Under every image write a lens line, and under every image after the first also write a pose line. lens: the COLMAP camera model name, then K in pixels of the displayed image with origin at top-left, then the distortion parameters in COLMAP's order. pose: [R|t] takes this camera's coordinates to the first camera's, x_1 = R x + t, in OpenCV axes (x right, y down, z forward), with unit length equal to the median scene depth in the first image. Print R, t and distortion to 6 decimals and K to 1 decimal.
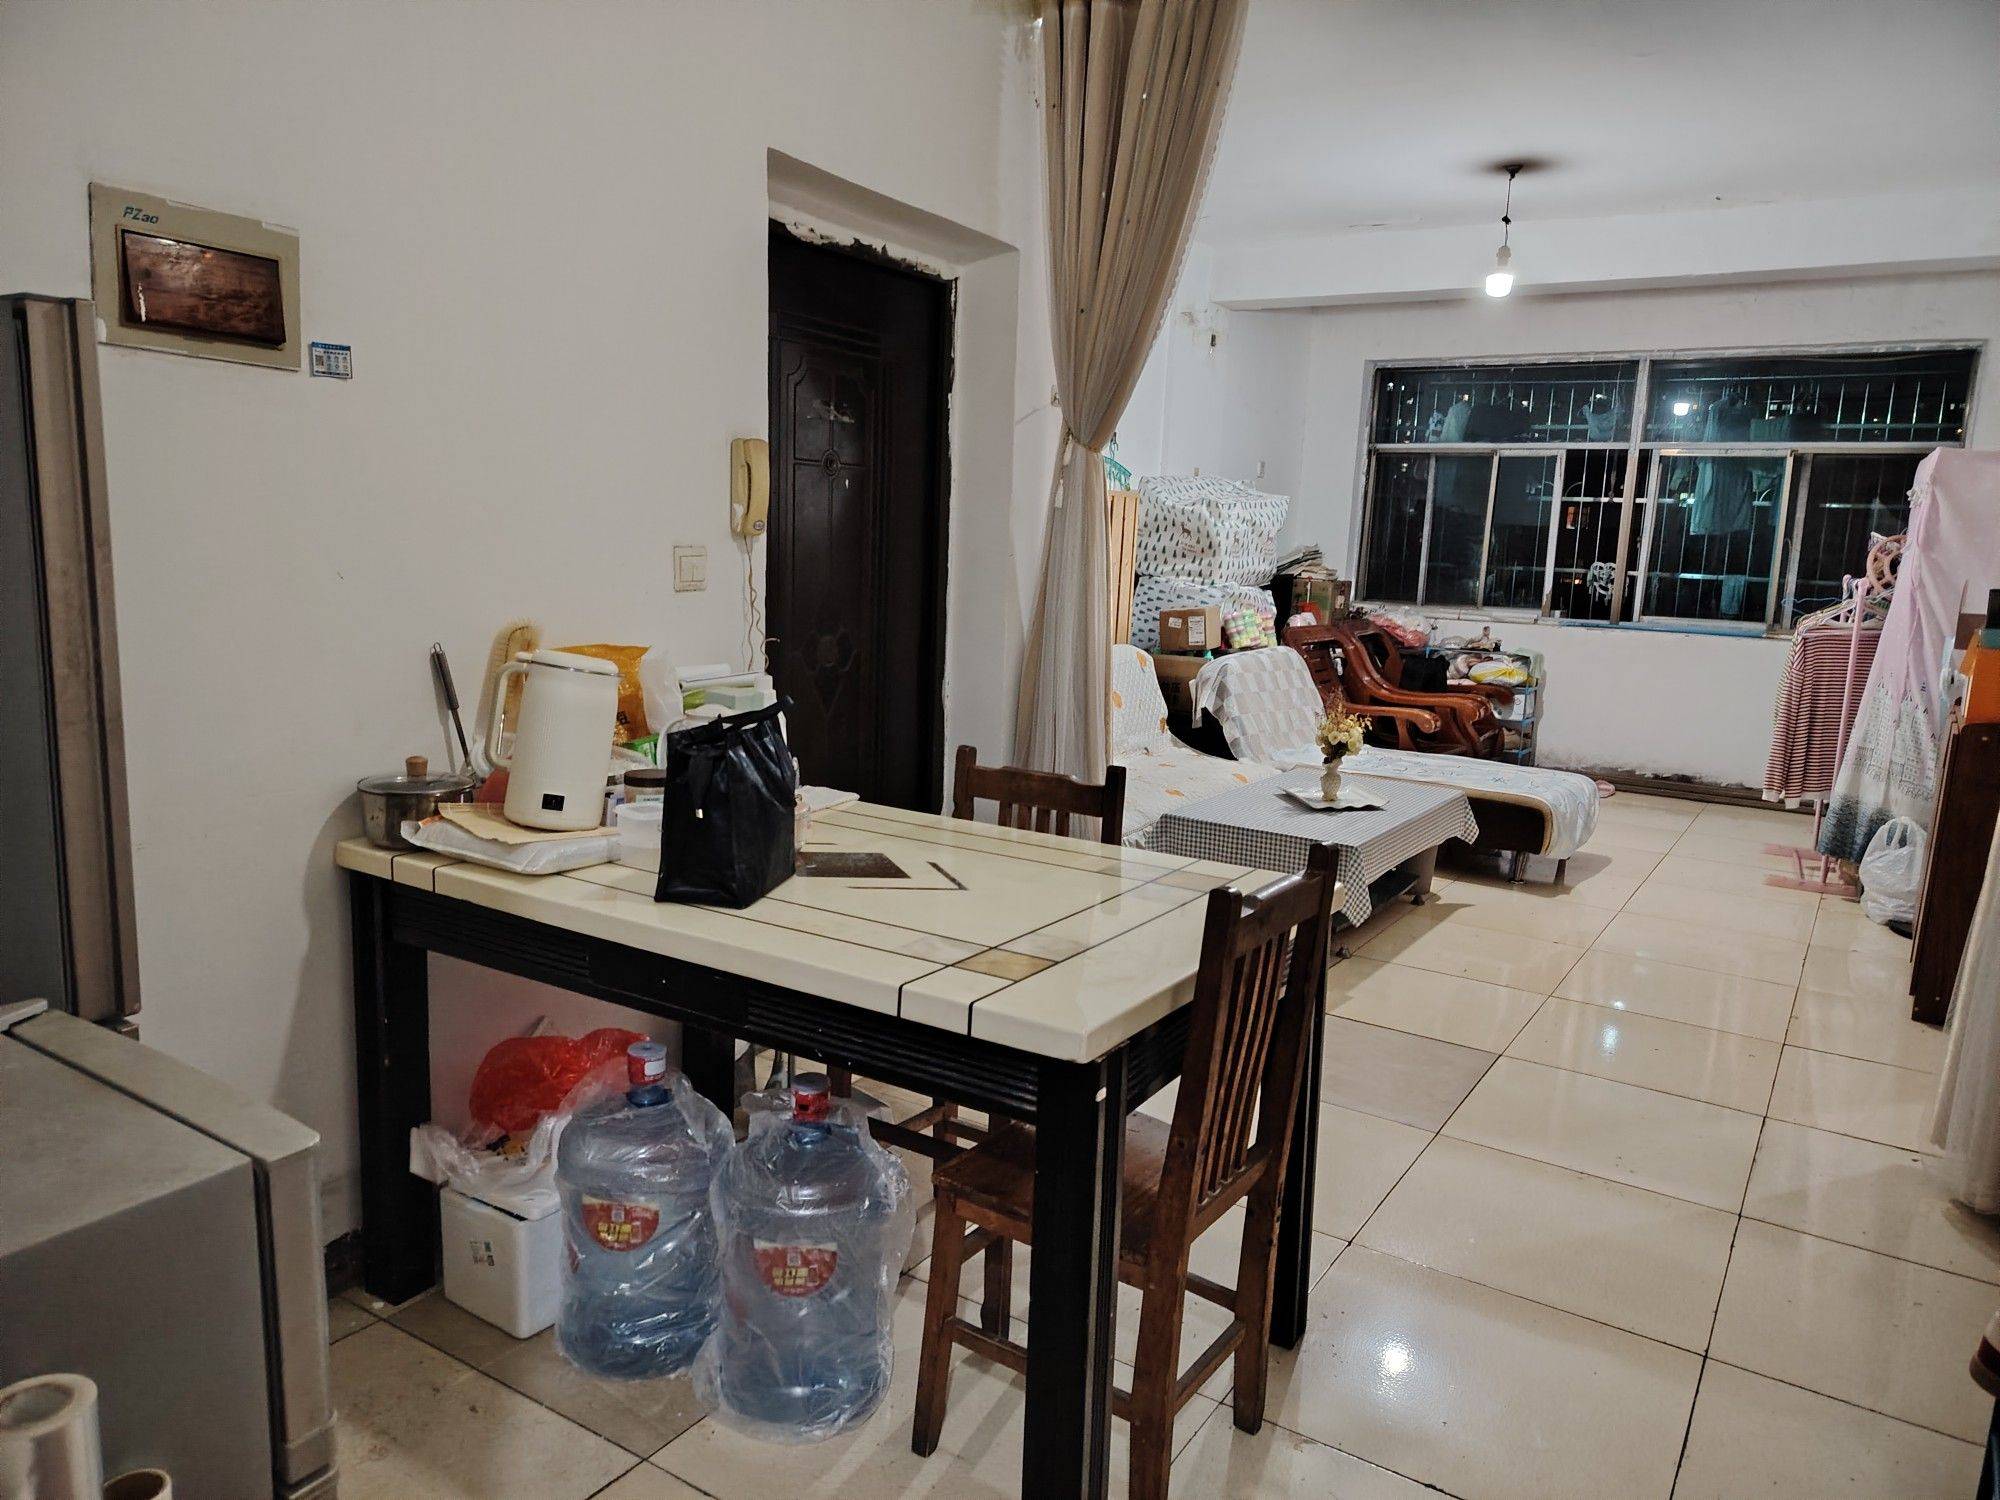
lens RADIAL K [[1342.4, 0, 987.1], [0, 1342.4, 765.0], [0, 0, 1]] dist [0.013896, -0.029697]
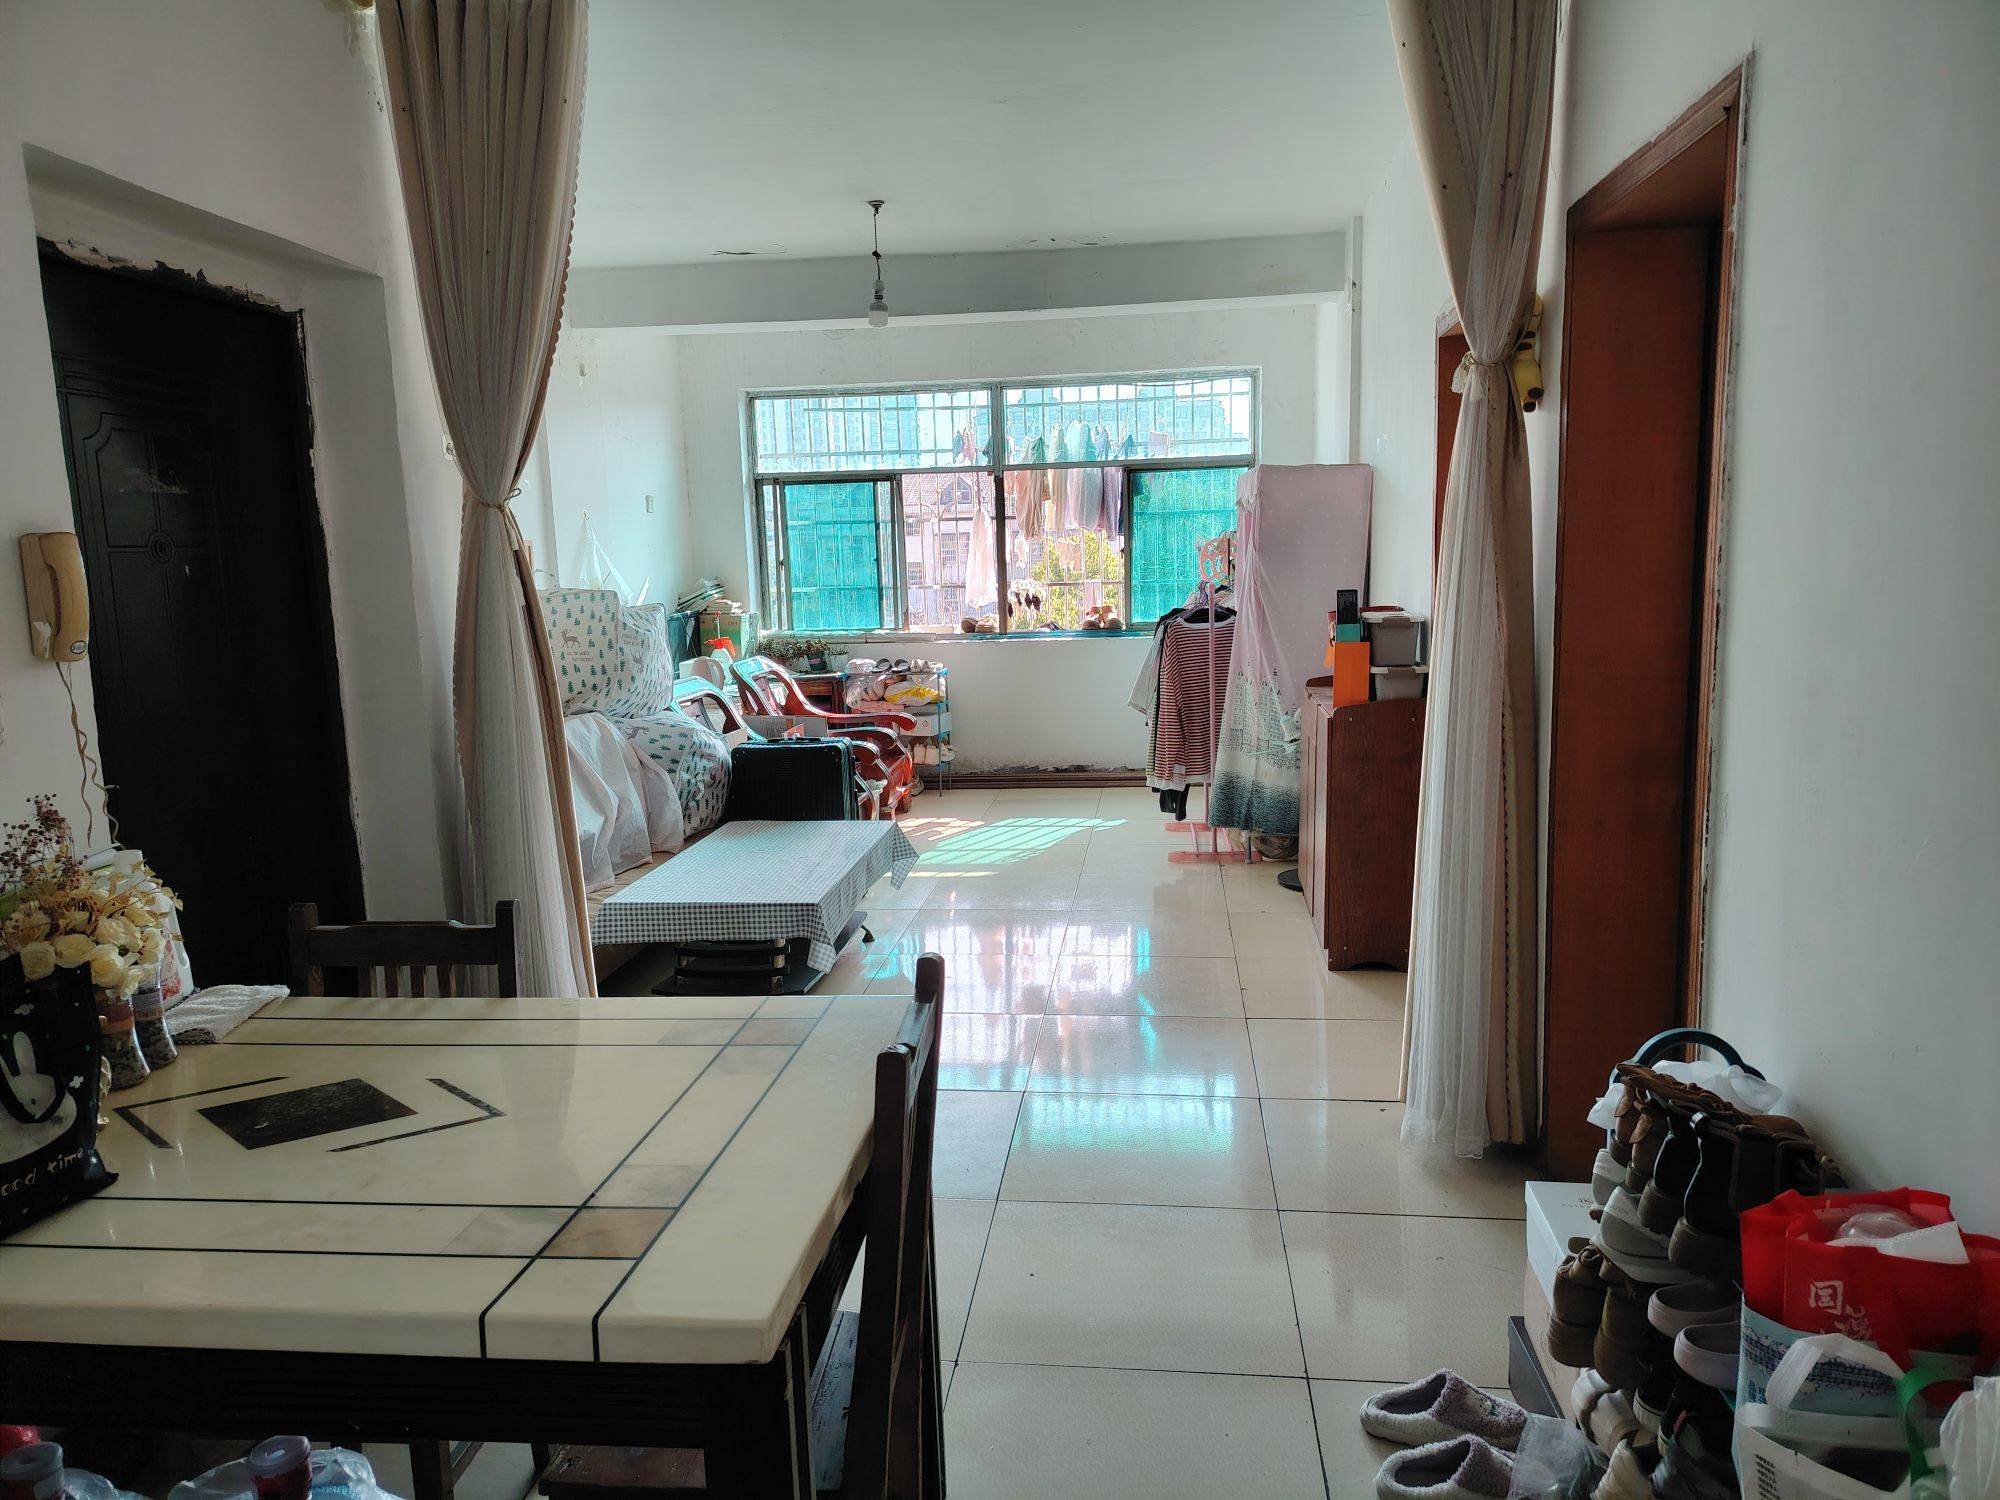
lens RADIAL K [[1342.4, 0, 1004.9], [0, 1342.4, 752.2], [0, 0, 1]] dist [0.013896, -0.029697]
pose [[0.883815, -0.128967, 0.449709, -0.057993], [0.135715, 0.990596, 0.017361, -0.064386], [-0.447718, 0.045689, 0.893007, 0.112939]]
